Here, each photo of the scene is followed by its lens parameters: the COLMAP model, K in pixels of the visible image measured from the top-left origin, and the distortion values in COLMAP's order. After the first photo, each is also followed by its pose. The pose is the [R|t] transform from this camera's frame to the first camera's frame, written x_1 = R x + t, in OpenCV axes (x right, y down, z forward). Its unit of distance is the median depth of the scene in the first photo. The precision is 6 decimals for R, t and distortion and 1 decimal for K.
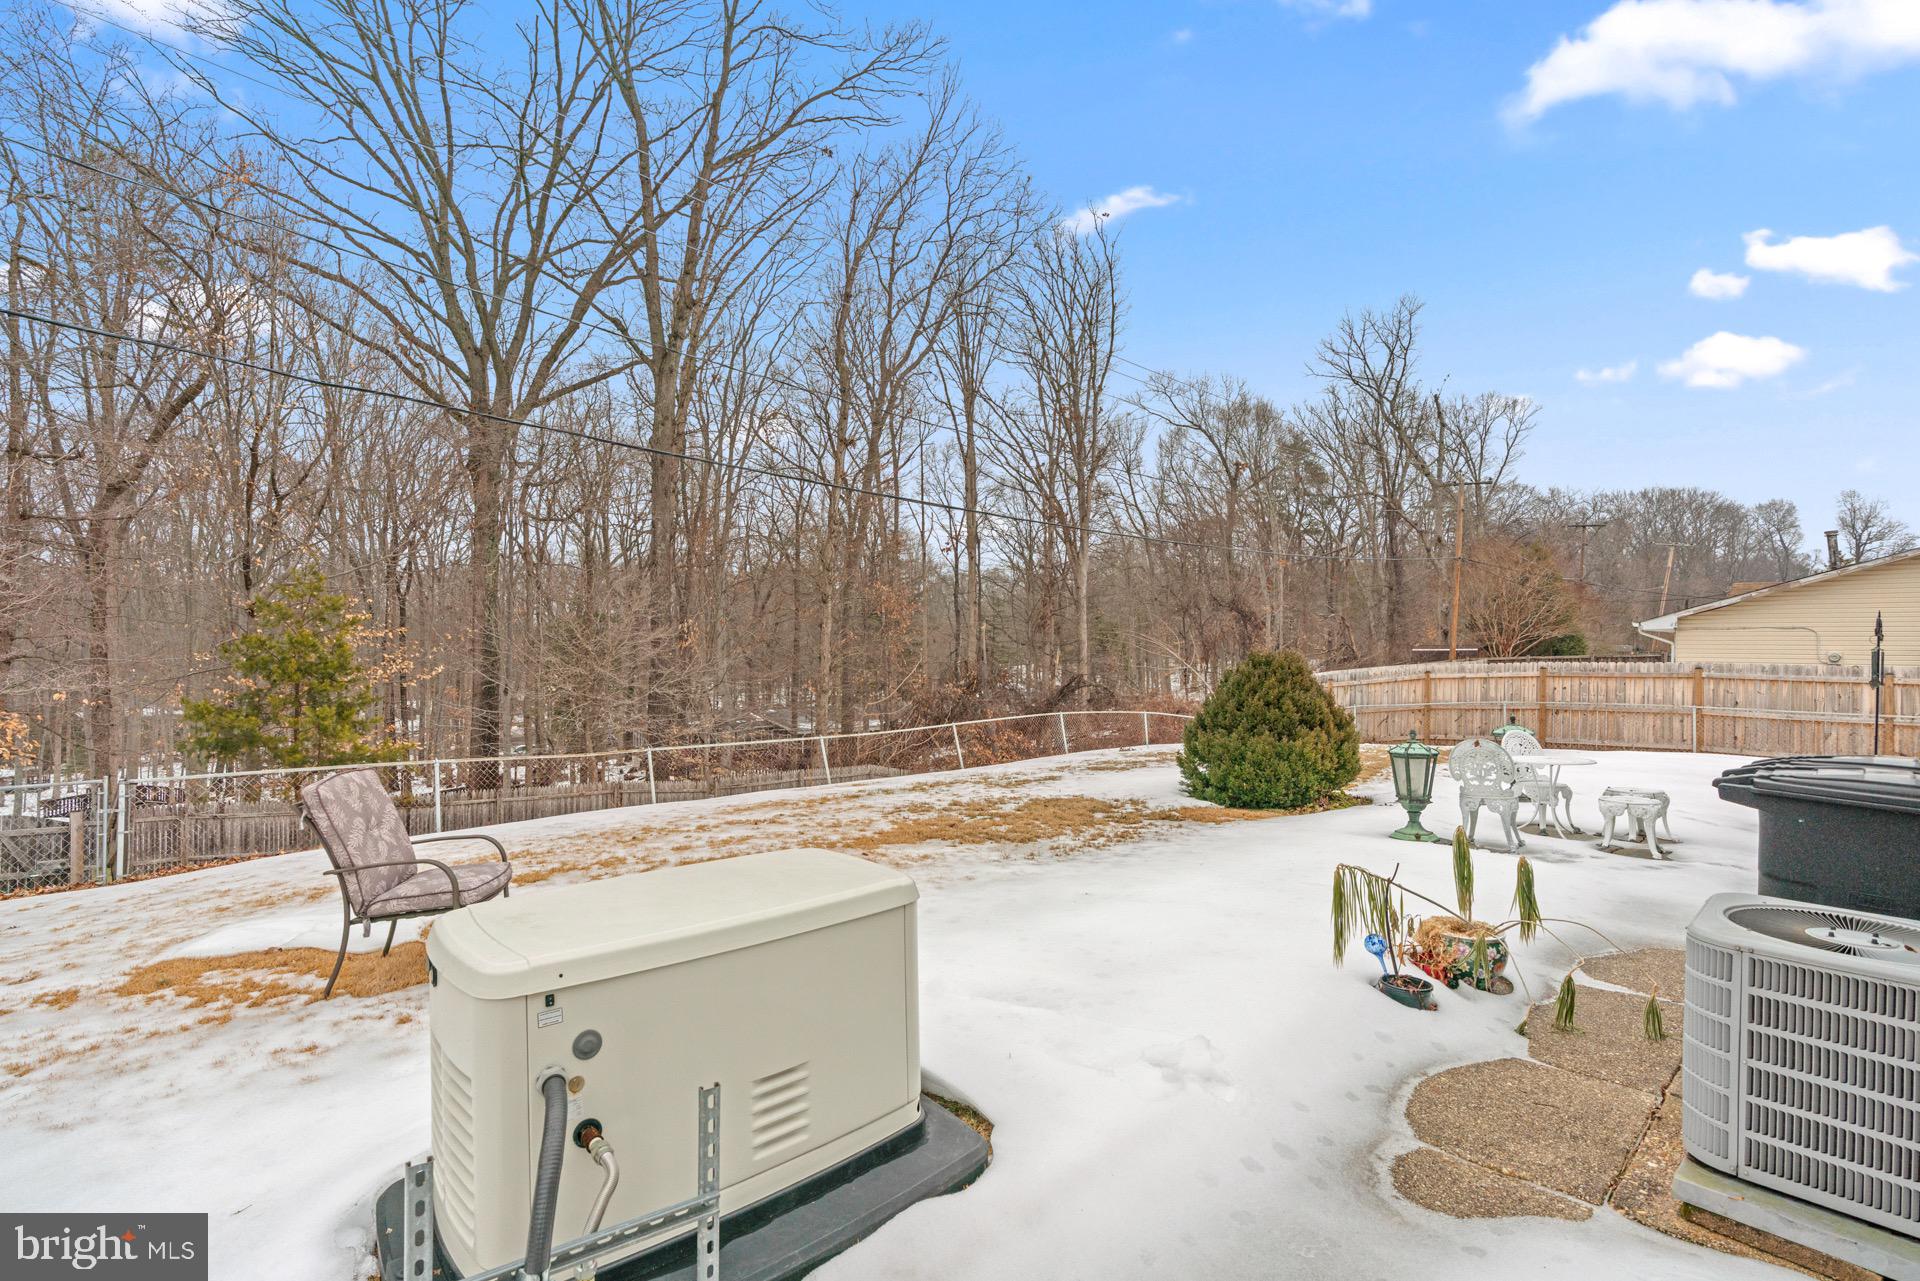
lens RADIAL K [[888.5, 0, 973.2], [0, 888.5, 657.2], [0, 0, 1]] dist [0.000361, 0.000158]
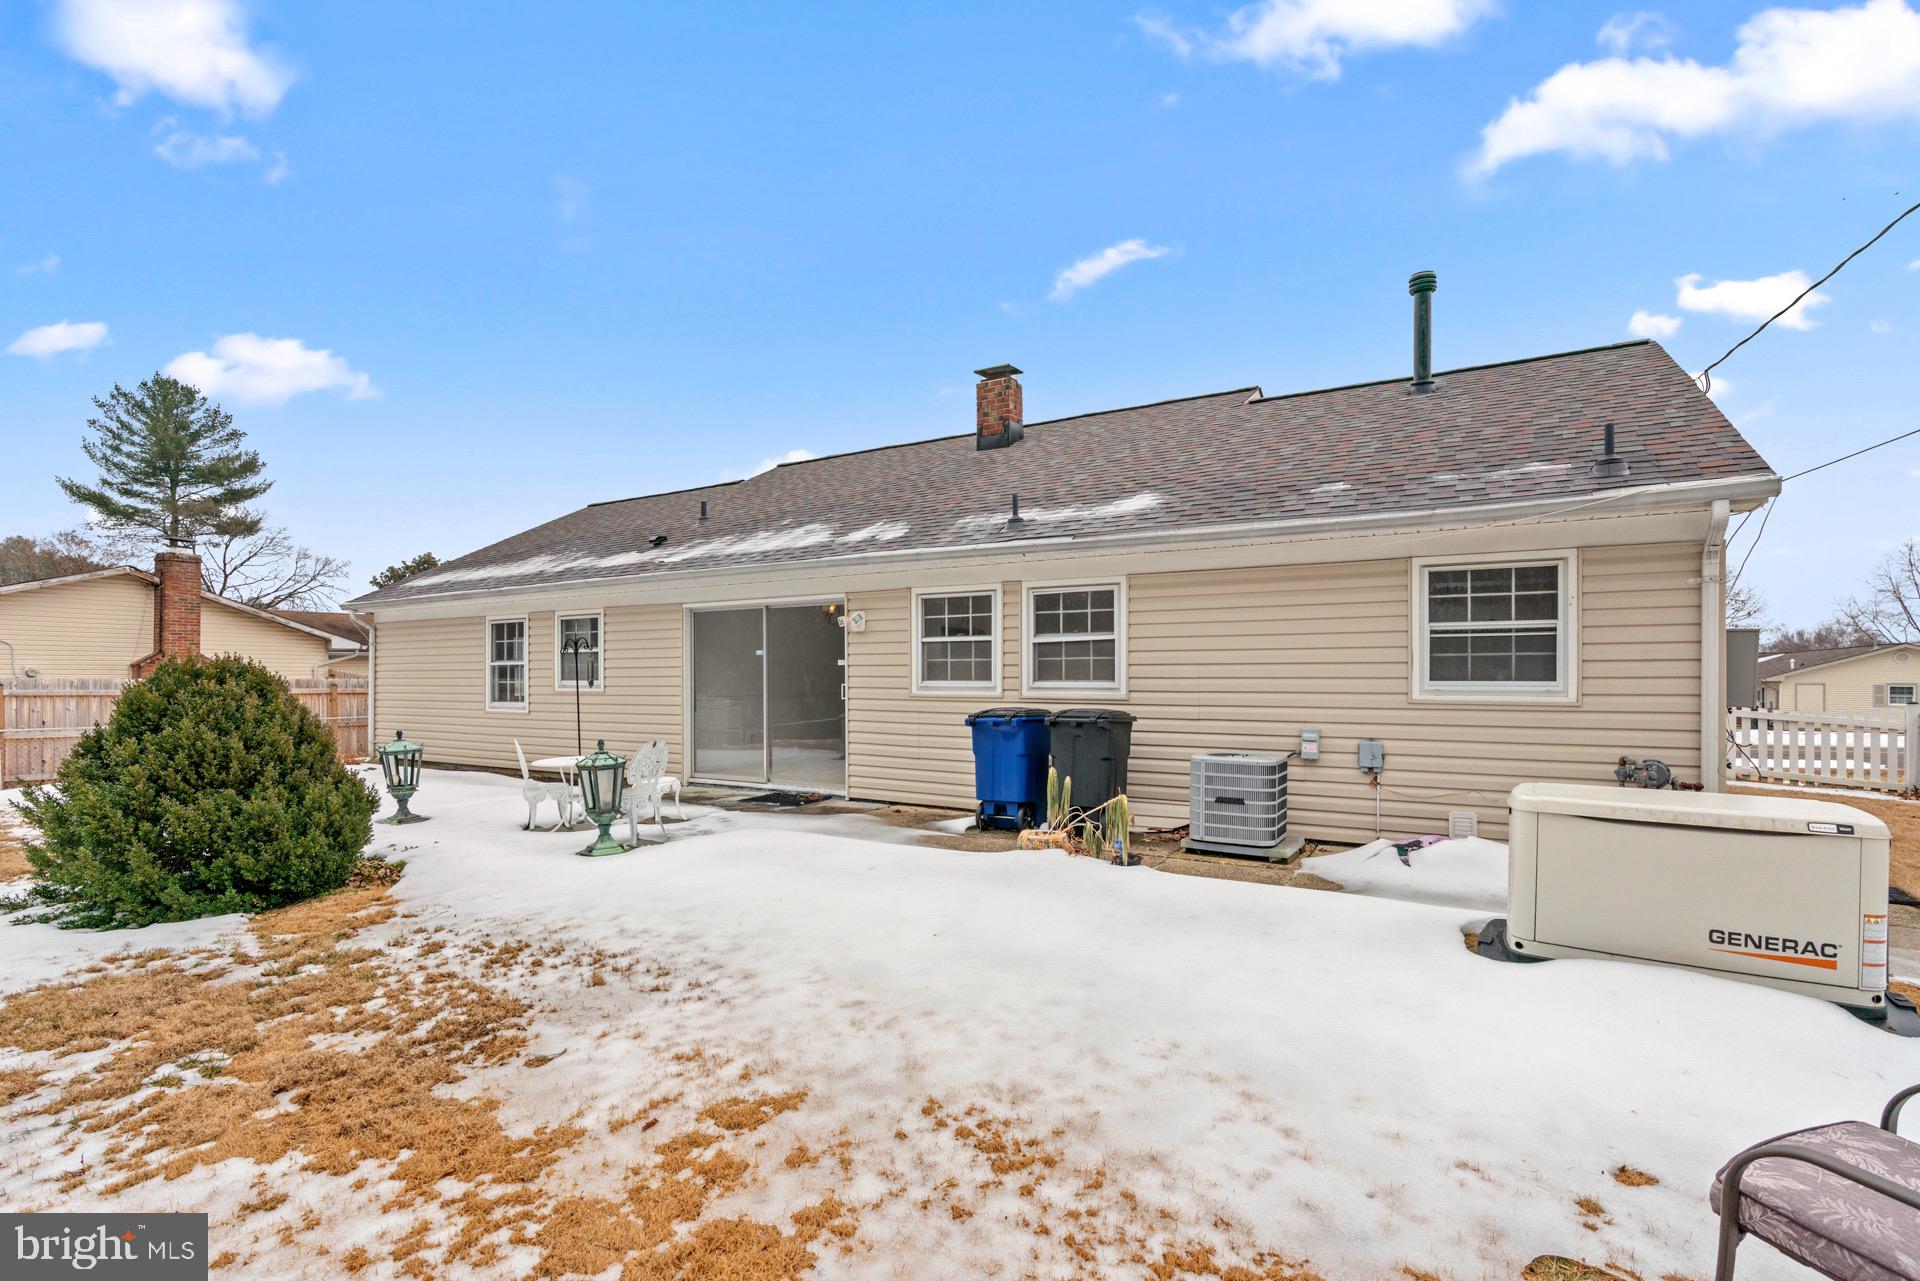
lens RADIAL K [[876.6, 0, 957.2], [0, 876.6, 665.2], [0, 0, 1]] dist [-0.038487, 0.000042]
pose [[-0.240331, 0.000666, 0.970691, -0.550541], [0.011894, 0.999927, 0.002259, 0.008299], [-0.970618, 0.012089, -0.240321, 0.959091]]
